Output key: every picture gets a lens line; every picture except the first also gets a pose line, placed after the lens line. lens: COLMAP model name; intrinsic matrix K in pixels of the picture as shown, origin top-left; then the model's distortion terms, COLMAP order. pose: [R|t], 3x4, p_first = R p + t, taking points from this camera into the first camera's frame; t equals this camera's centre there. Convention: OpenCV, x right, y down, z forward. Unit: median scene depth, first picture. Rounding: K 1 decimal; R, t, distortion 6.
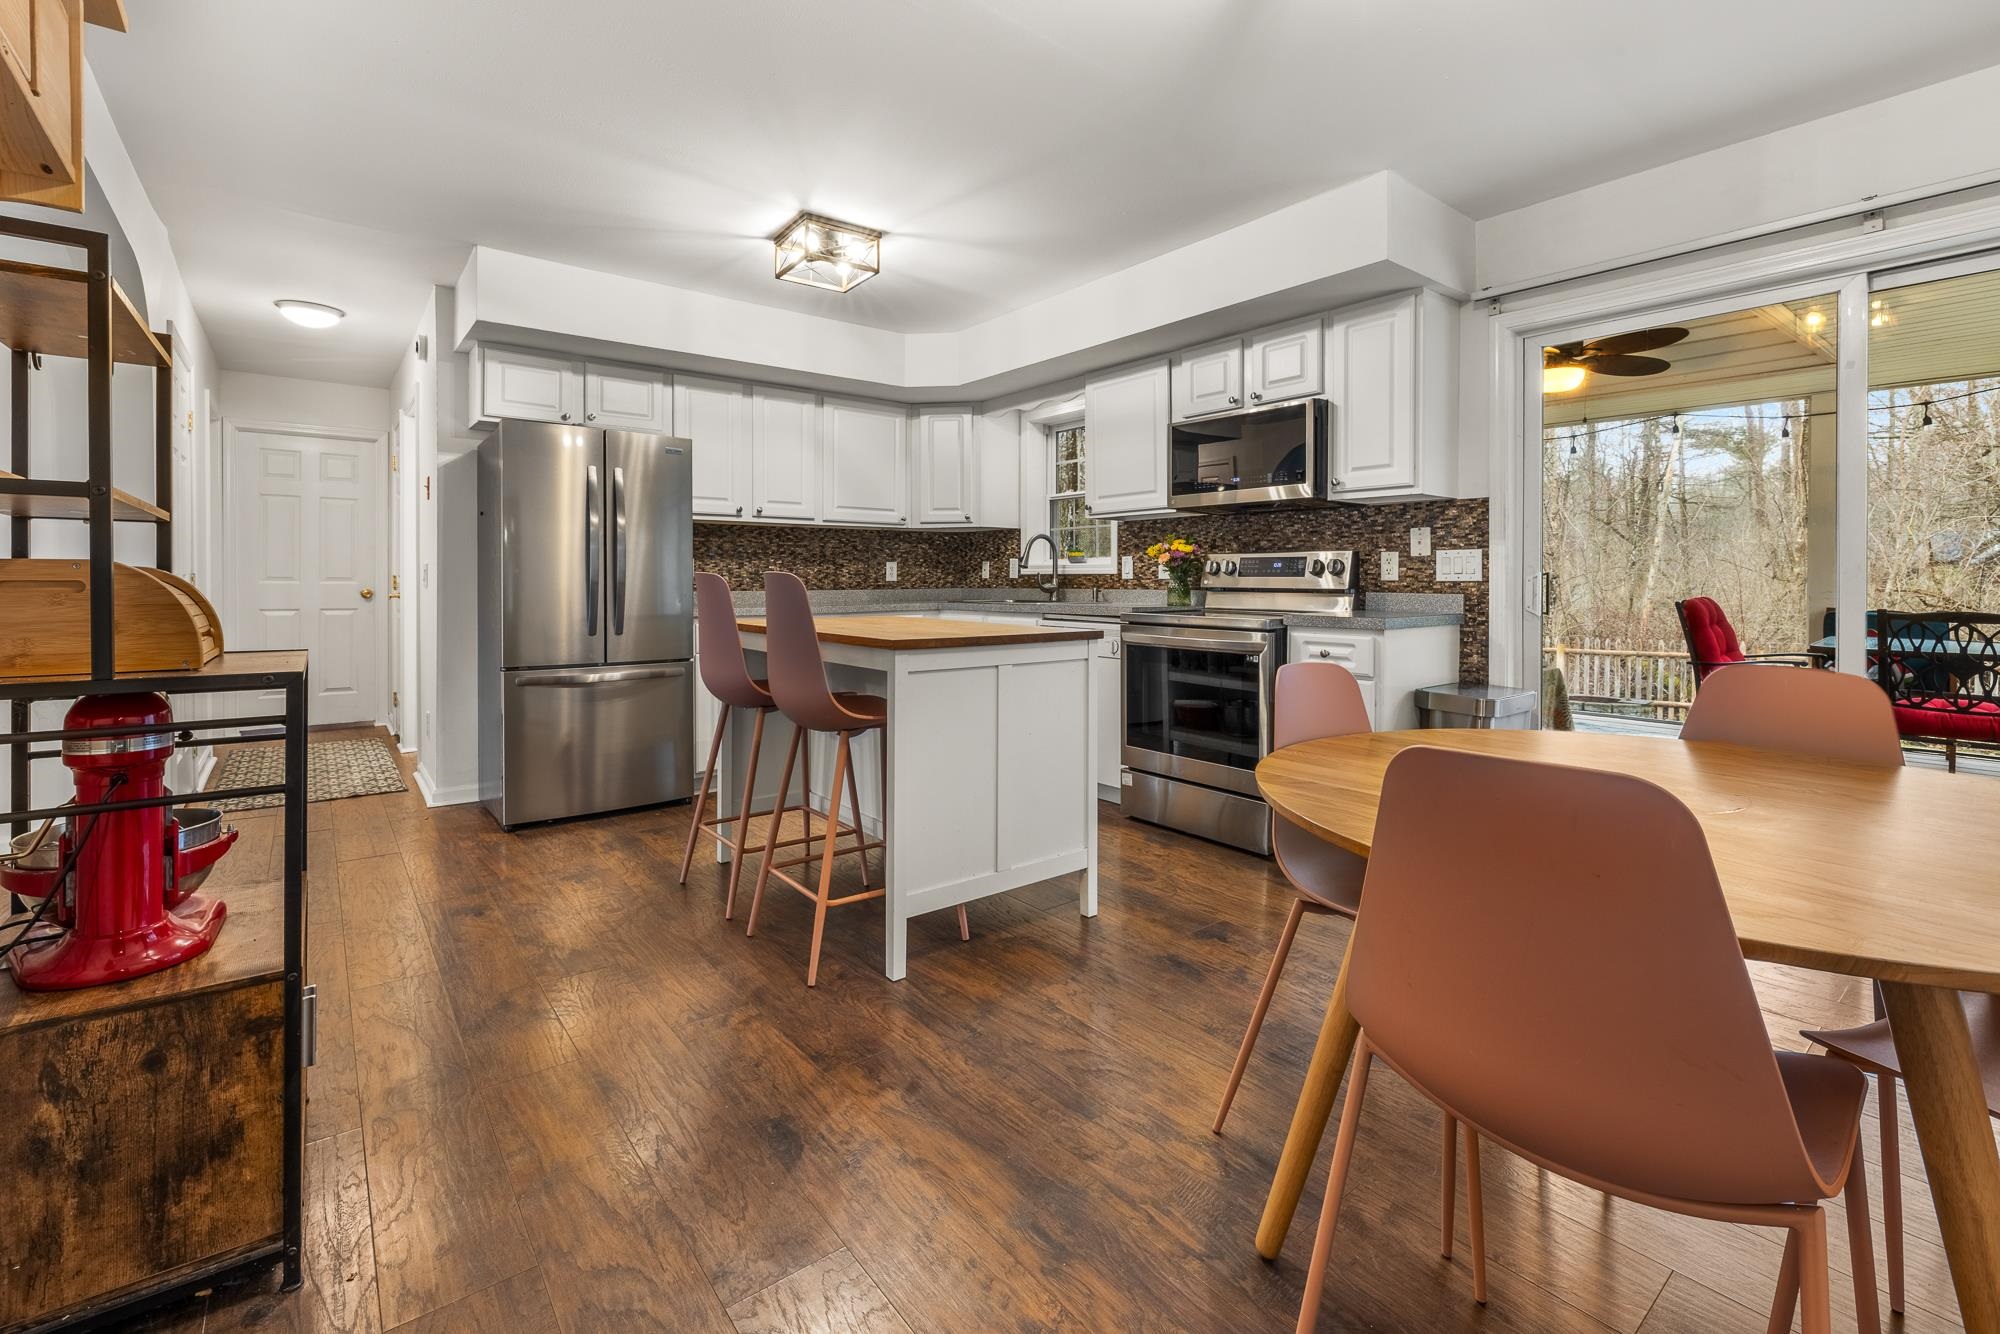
lens RADIAL K [[873.6, 0, 997.7], [0, 873.6, 582.2], [0, 0, 1]] dist [0.000478, -0.000348]
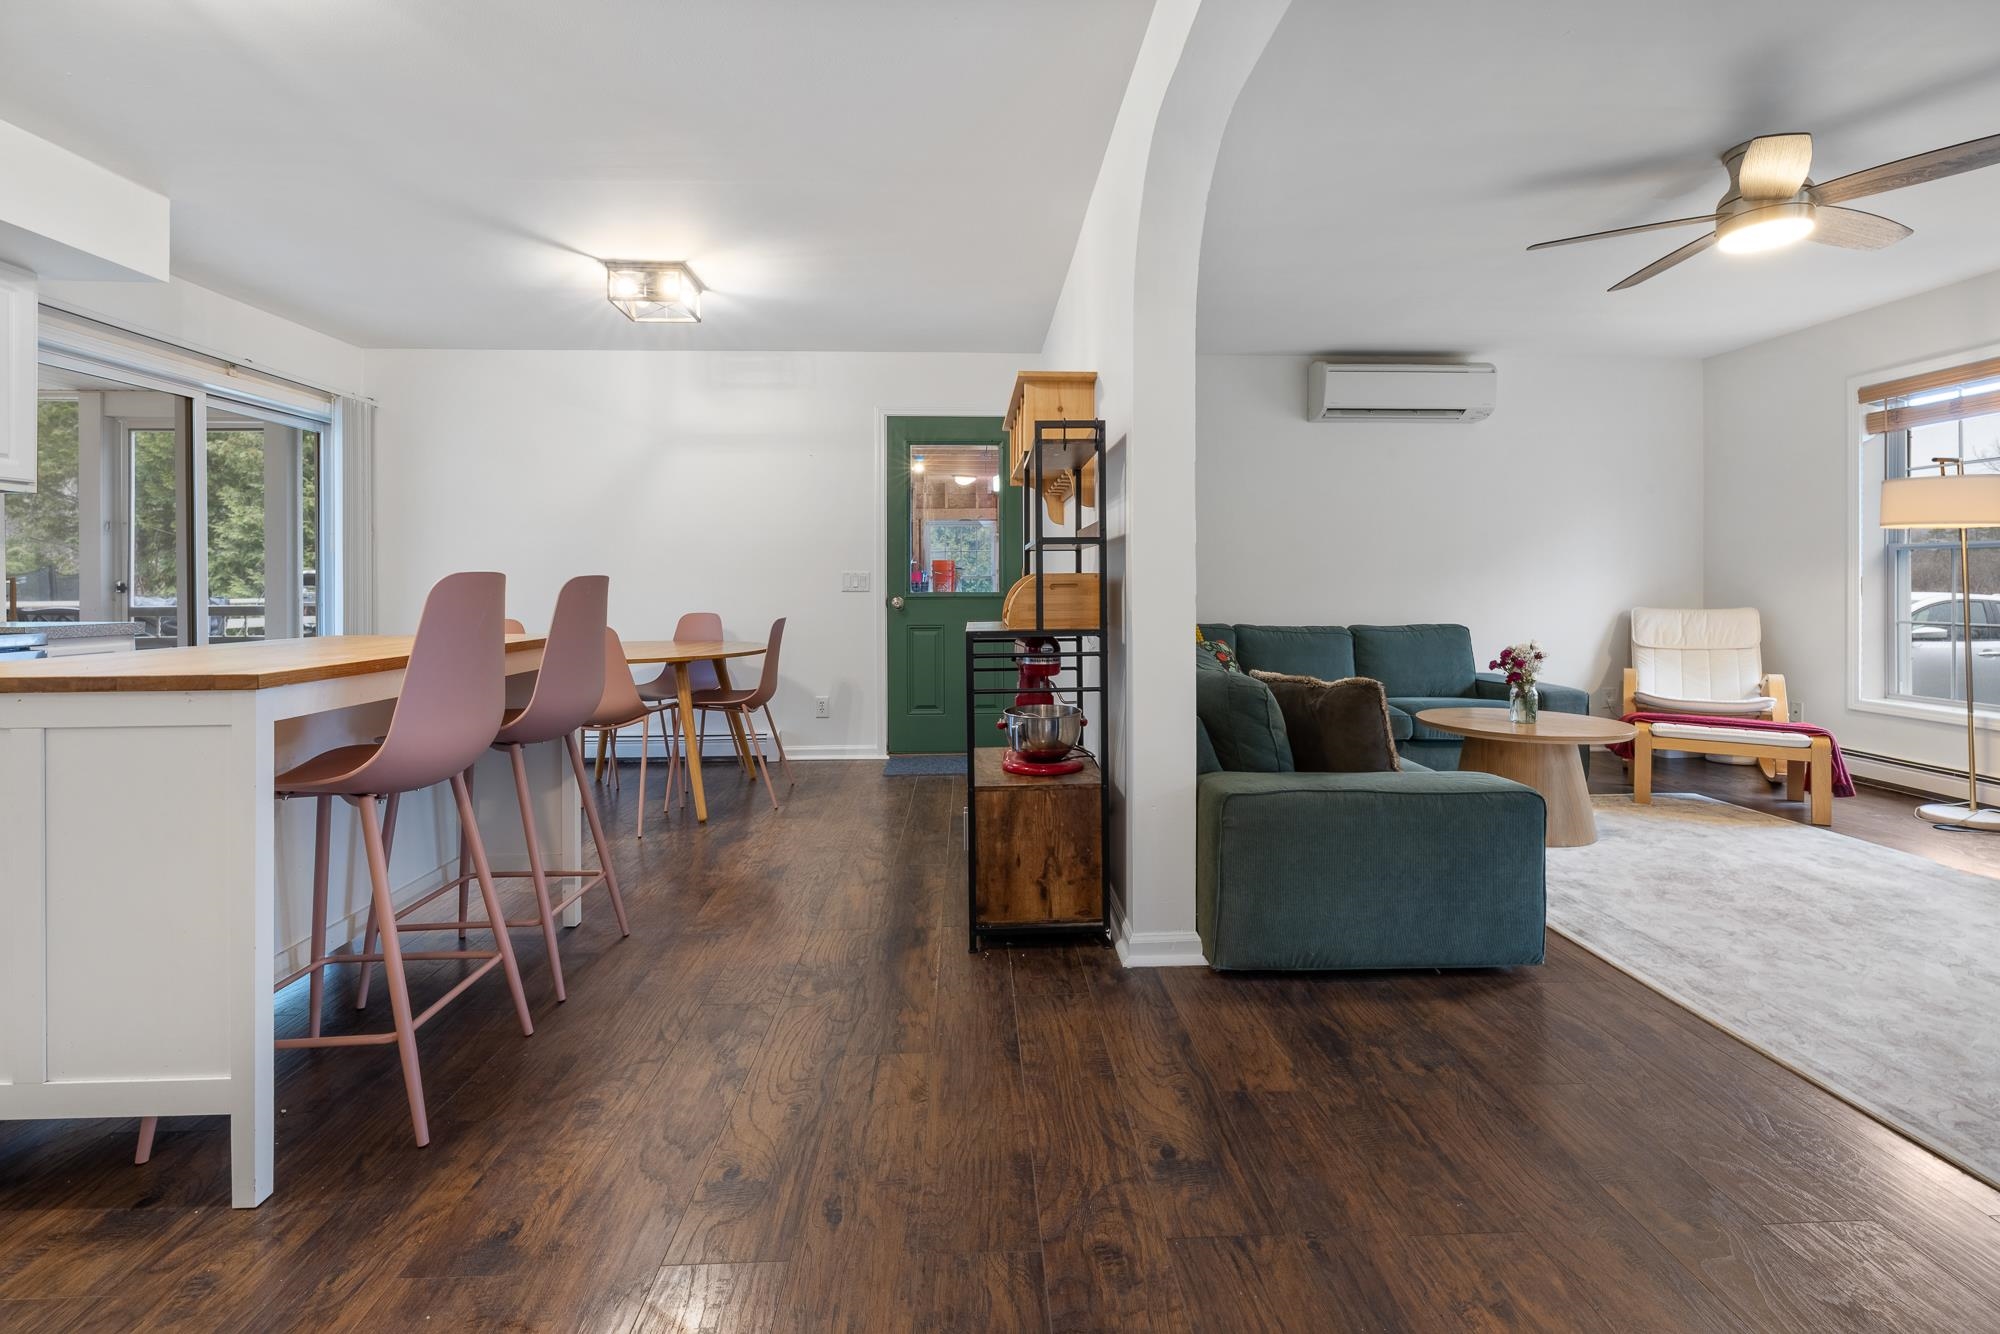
lens RADIAL K [[873.6, 0, 999.9], [0, 873.6, 576.1], [0, 0, 1]] dist [0.000478, -0.000348]
pose [[-0.806663, 0.005285, 0.590989, -0.695402], [0.003580, 0.999985, -0.004055, -0.003724], [-0.591001, -0.001155, -0.806670, 0.879274]]
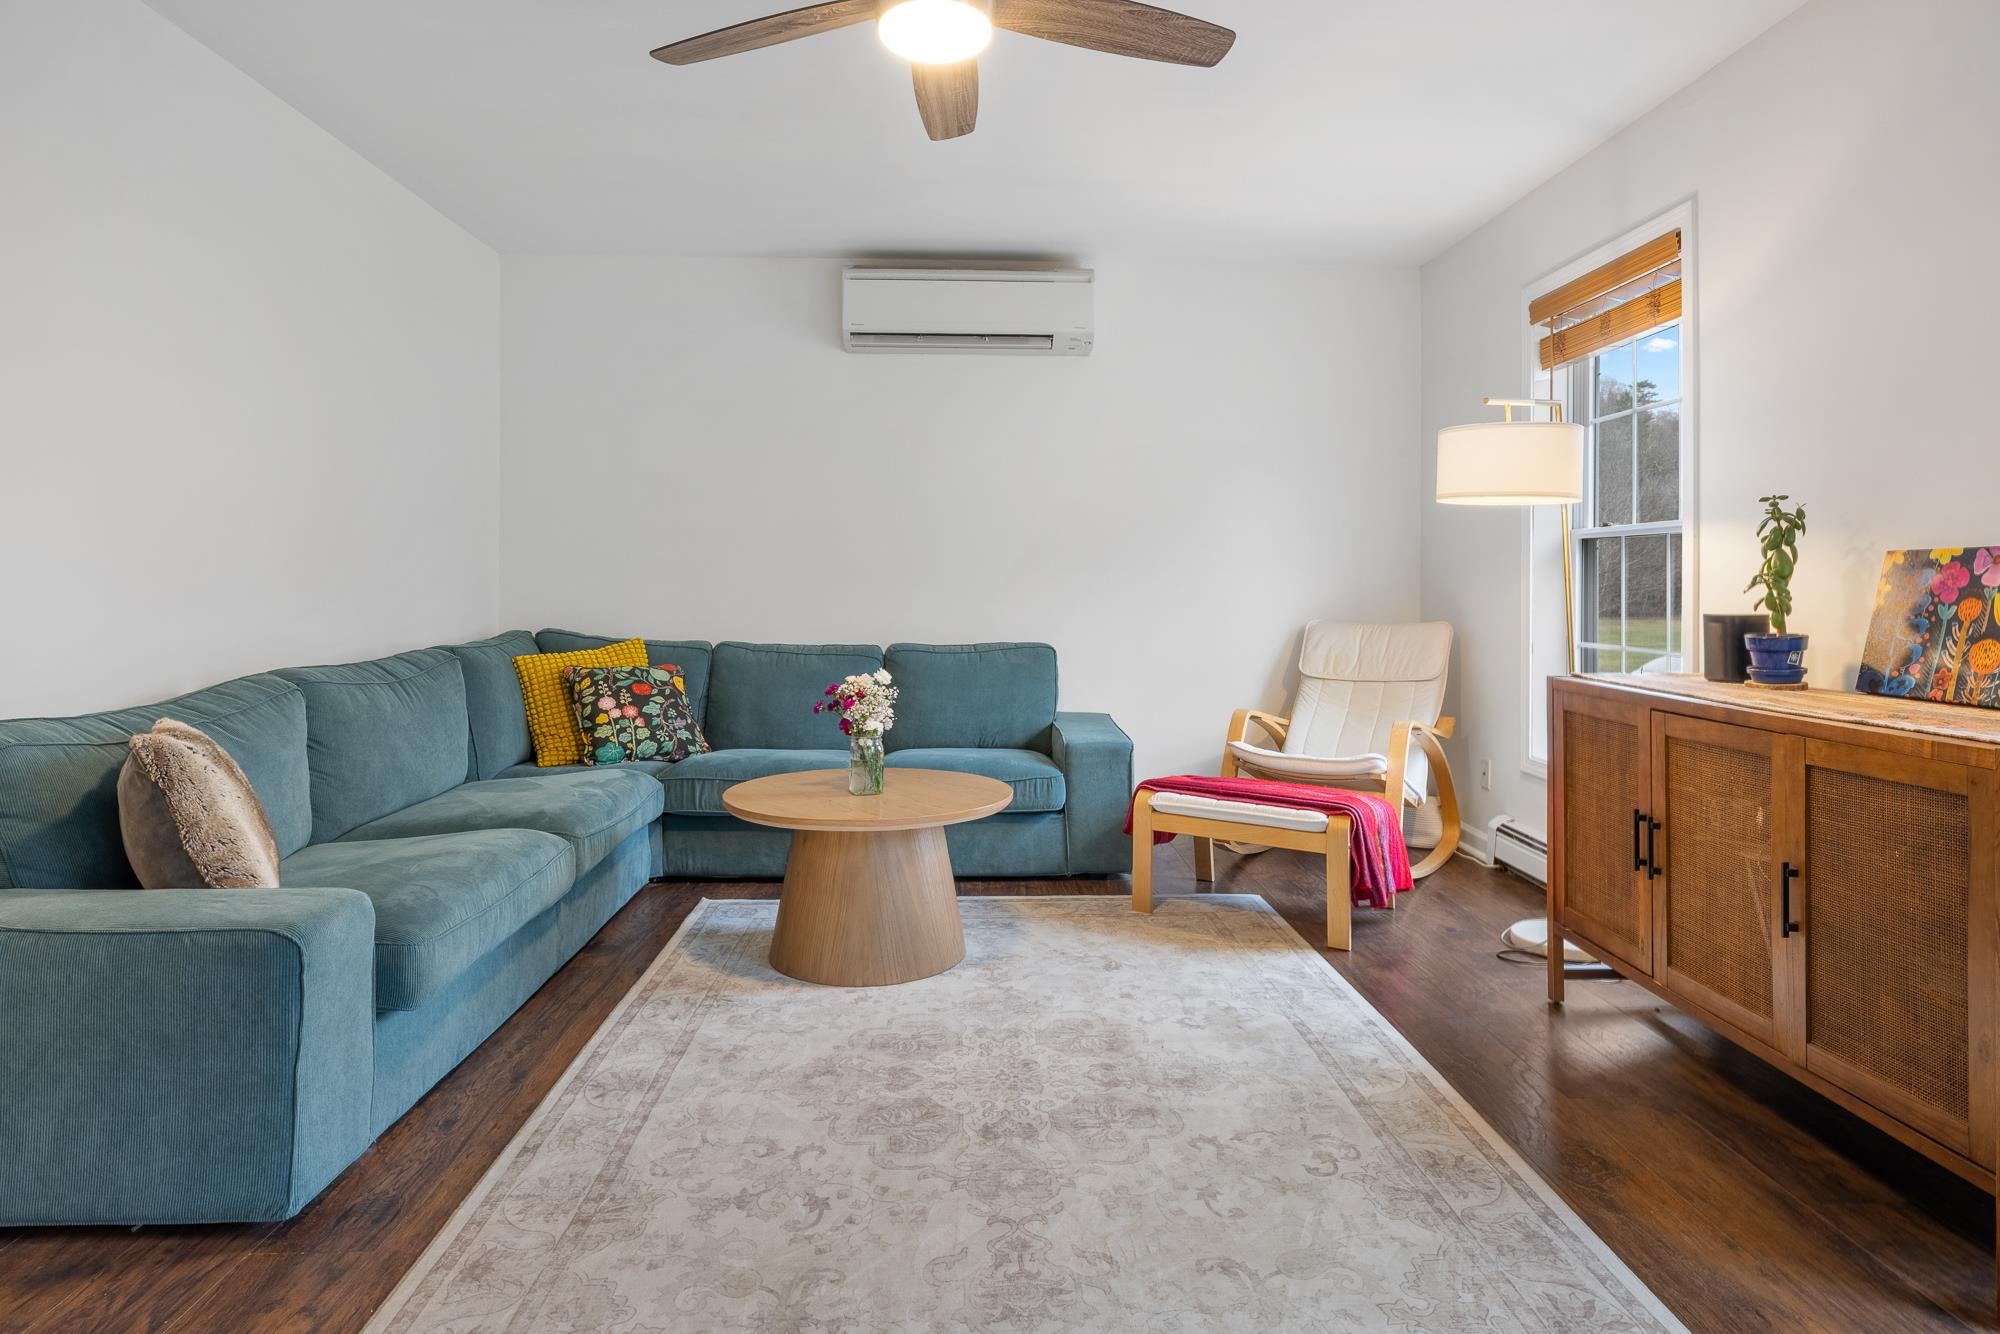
lens RADIAL K [[1106.4, 0, 1003.6], [0, 1106.4, 596.1], [0, 0, 1]] dist [-0.007007, 0.002026]
pose [[-0.805775, -0.010395, 0.592130, -1.110342], [-0.002258, 0.999893, 0.014481, -0.001073], [-0.592217, 0.010331, -0.805712, 0.399410]]
